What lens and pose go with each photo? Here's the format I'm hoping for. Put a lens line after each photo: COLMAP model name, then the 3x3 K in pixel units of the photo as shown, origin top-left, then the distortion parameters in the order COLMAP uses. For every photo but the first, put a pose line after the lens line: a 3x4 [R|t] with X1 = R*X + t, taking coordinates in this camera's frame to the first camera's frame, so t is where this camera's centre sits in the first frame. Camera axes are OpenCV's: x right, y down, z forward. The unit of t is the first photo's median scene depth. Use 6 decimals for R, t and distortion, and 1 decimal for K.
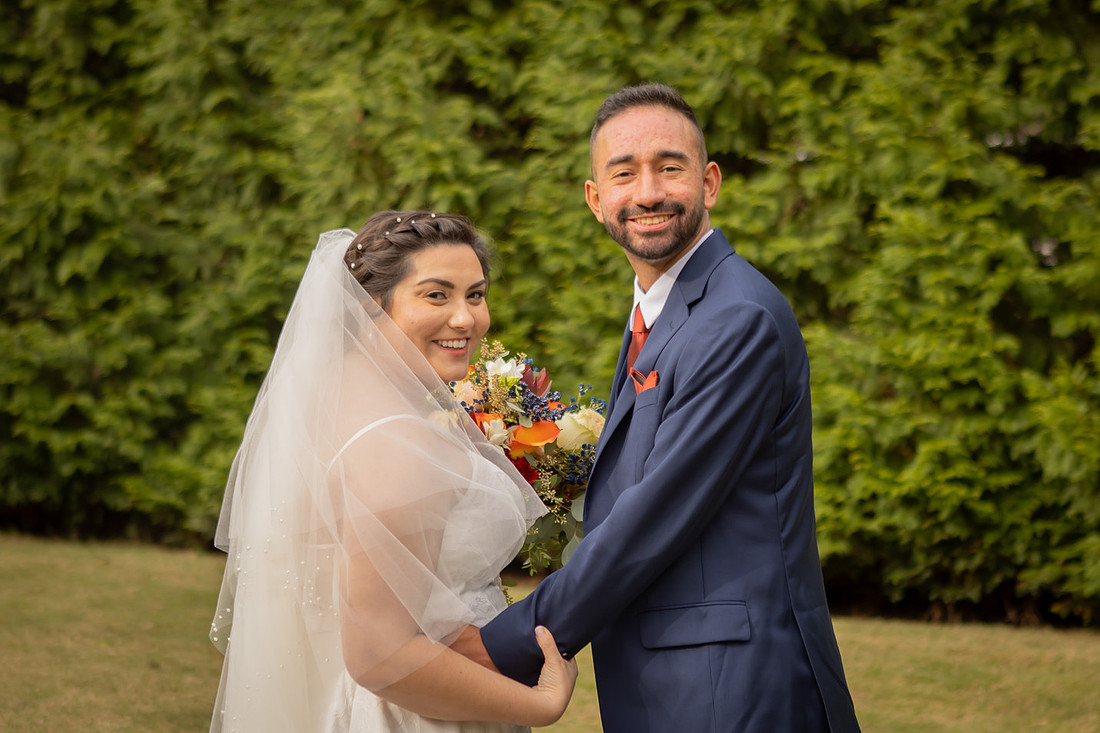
lens RADIAL K [[2401.3, 0, 586.2], [0, 2401.3, 339.9], [0, 0, 1]] dist [0.091103, 0.000000]
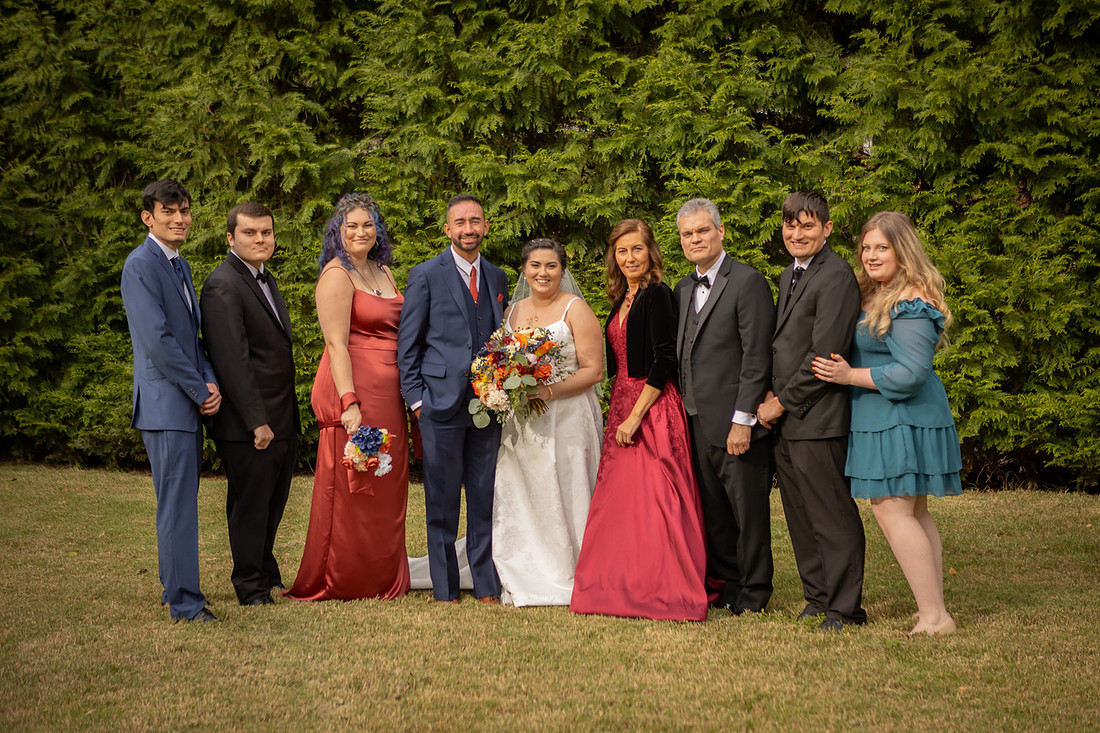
lens RADIAL K [[1625.7, 0, 561.8], [0, 1625.7, 348.9], [0, 0, 1]] dist [0.043266, 0.000000]
pose [[0.975672, -0.046412, 0.214265, -0.103557], [0.038415, 0.998406, 0.041338, 0.002669], [-0.215843, -0.032102, 0.975900, 0.139947]]
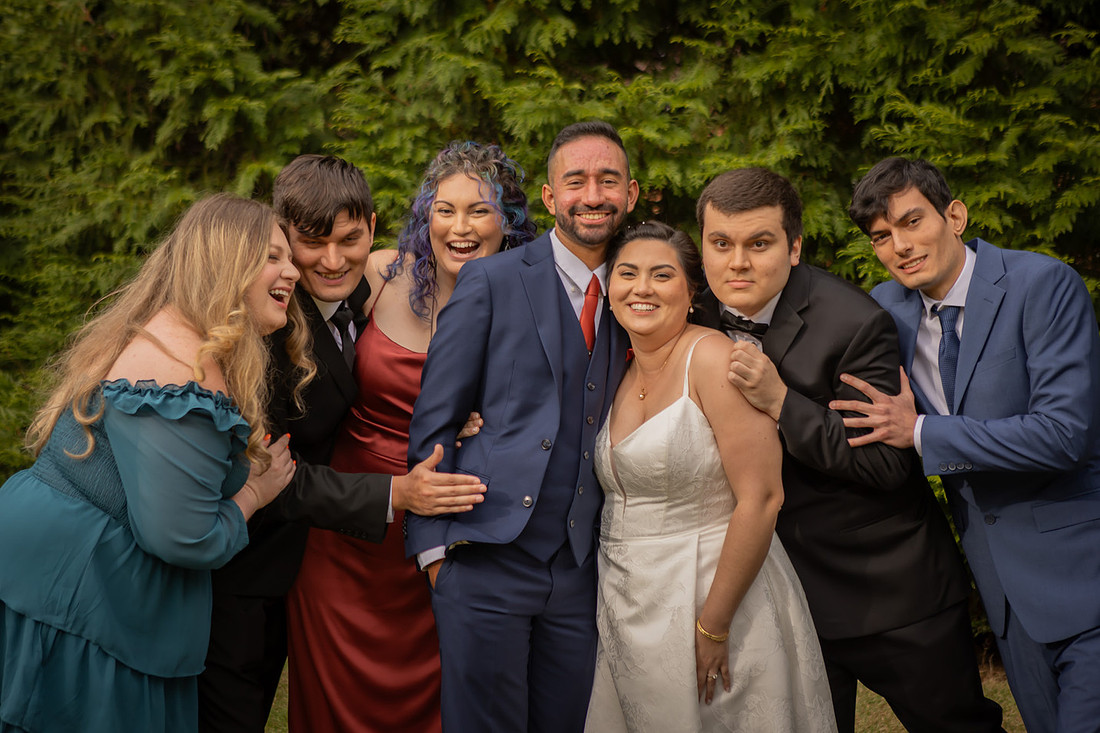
lens RADIAL K [[1816.2, 0, 538.3], [0, 1816.2, 331.8], [0, 0, 1]] dist [0.090366, 0.000000]
pose [[0.979297, -0.037962, 0.198840, -0.074611], [0.033409, 0.999098, 0.026206, -0.003501], [-0.199655, -0.019020, 0.979682, 0.406563]]
